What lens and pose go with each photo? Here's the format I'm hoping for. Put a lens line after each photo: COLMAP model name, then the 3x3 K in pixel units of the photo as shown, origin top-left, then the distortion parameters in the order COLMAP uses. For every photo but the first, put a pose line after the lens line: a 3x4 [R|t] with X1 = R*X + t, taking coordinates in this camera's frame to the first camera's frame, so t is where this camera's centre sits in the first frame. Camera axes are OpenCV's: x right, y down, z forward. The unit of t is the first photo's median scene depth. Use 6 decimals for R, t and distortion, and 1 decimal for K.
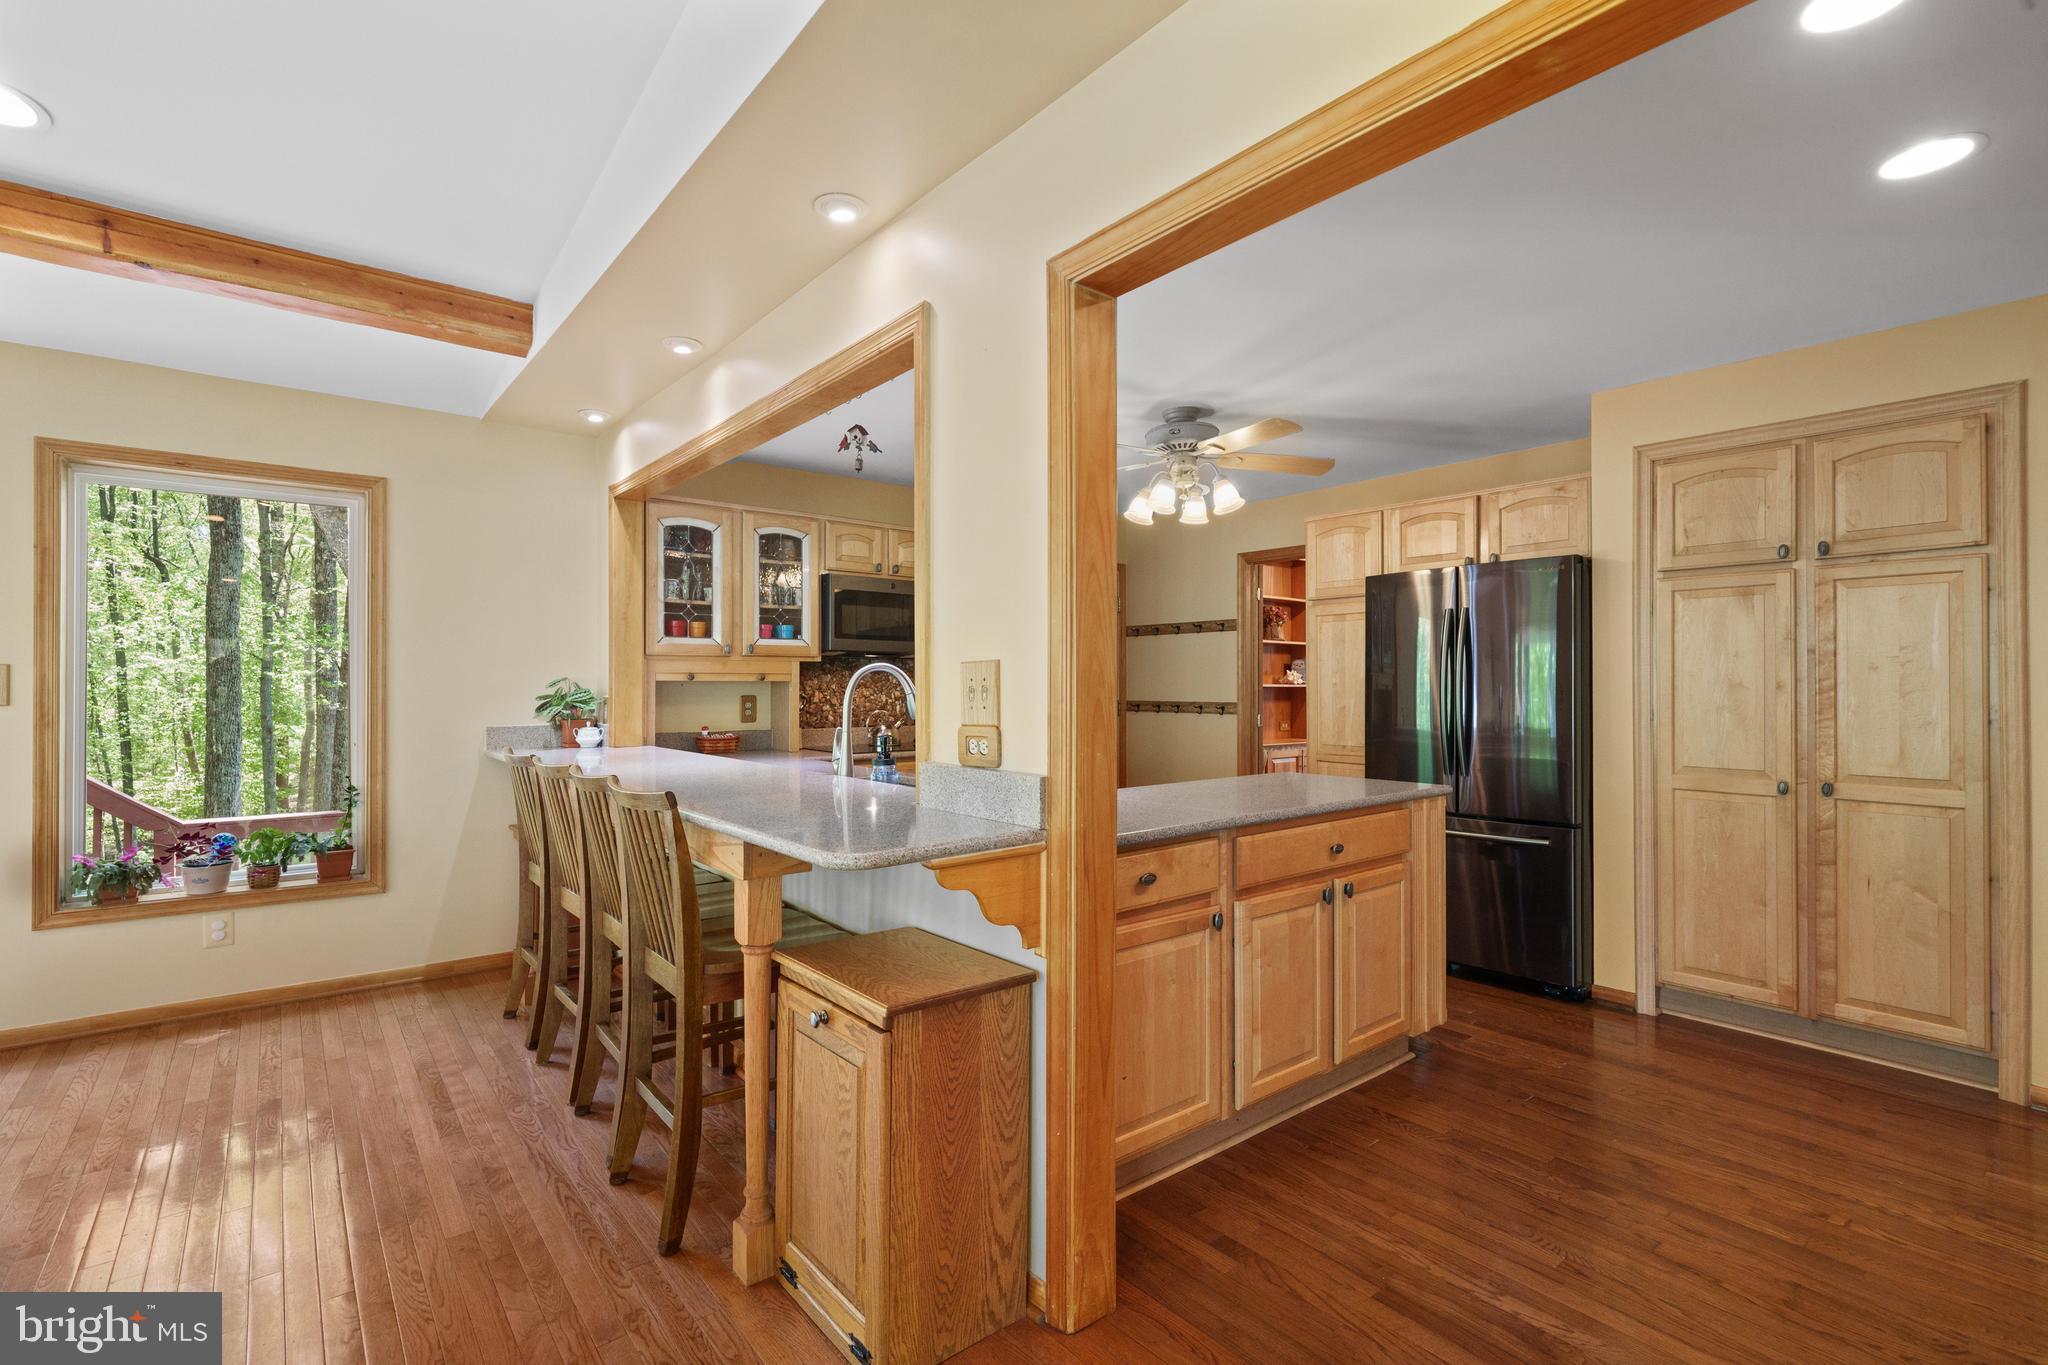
lens RADIAL K [[932.8, 0, 1025.7], [0, 932.8, 688.7], [0, 0, 1]] dist [0.001222, -0.000001]
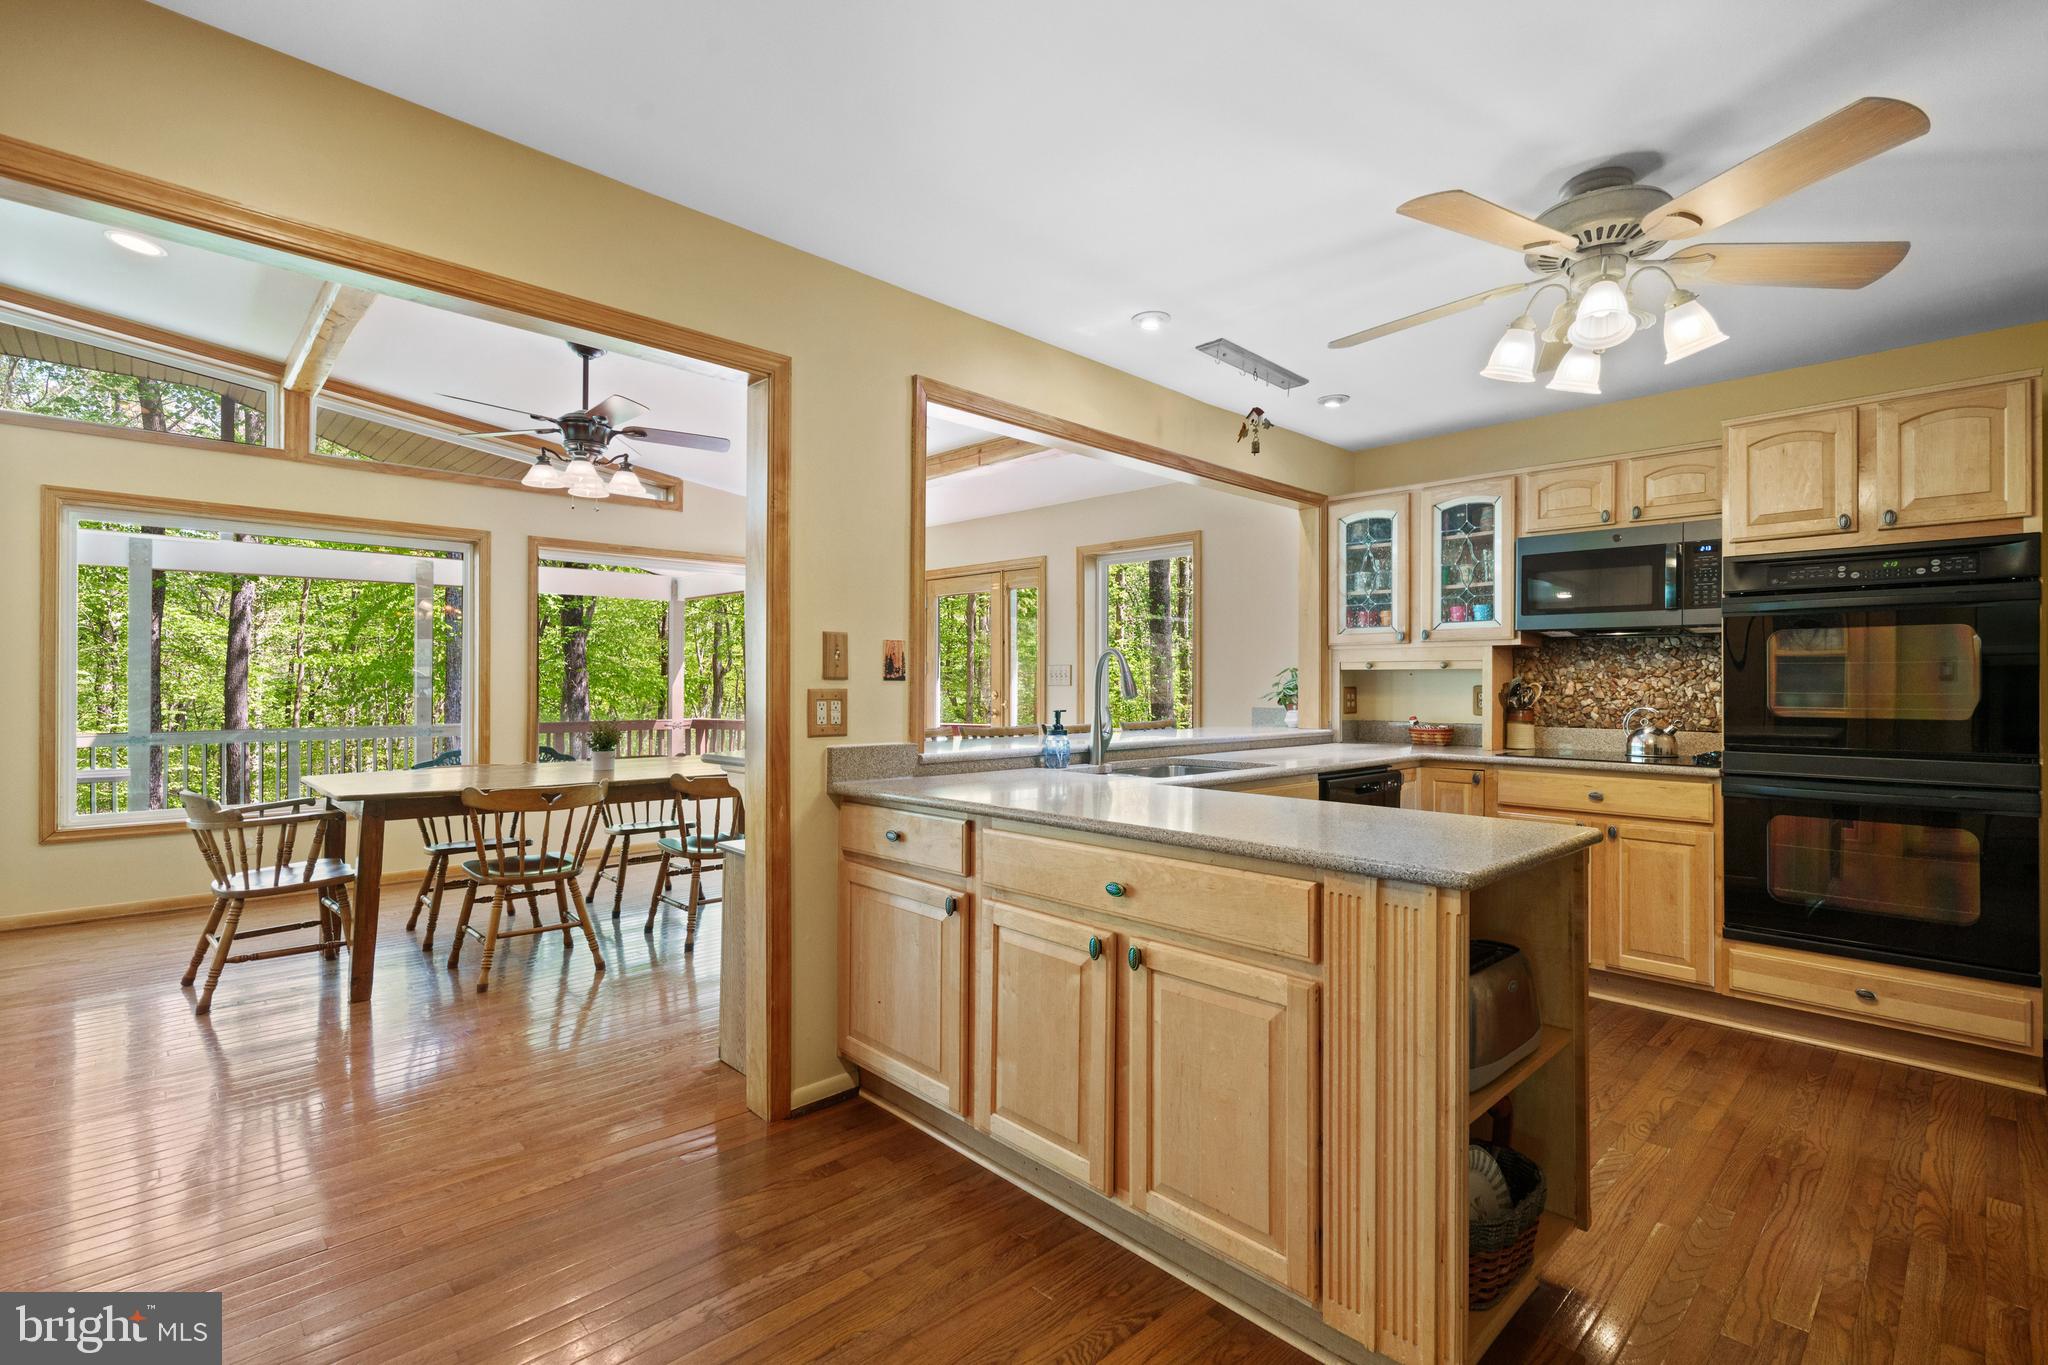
lens RADIAL K [[932.8, 0, 1025.7], [0, 932.8, 688.7], [0, 0, 1]] dist [0.001222, -0.000001]
pose [[0.078069, 0.004988, -0.996935, 0.744147], [-0.009056, 0.999950, 0.004294, 0.013855], [0.996907, 0.008693, 0.078111, 0.637646]]
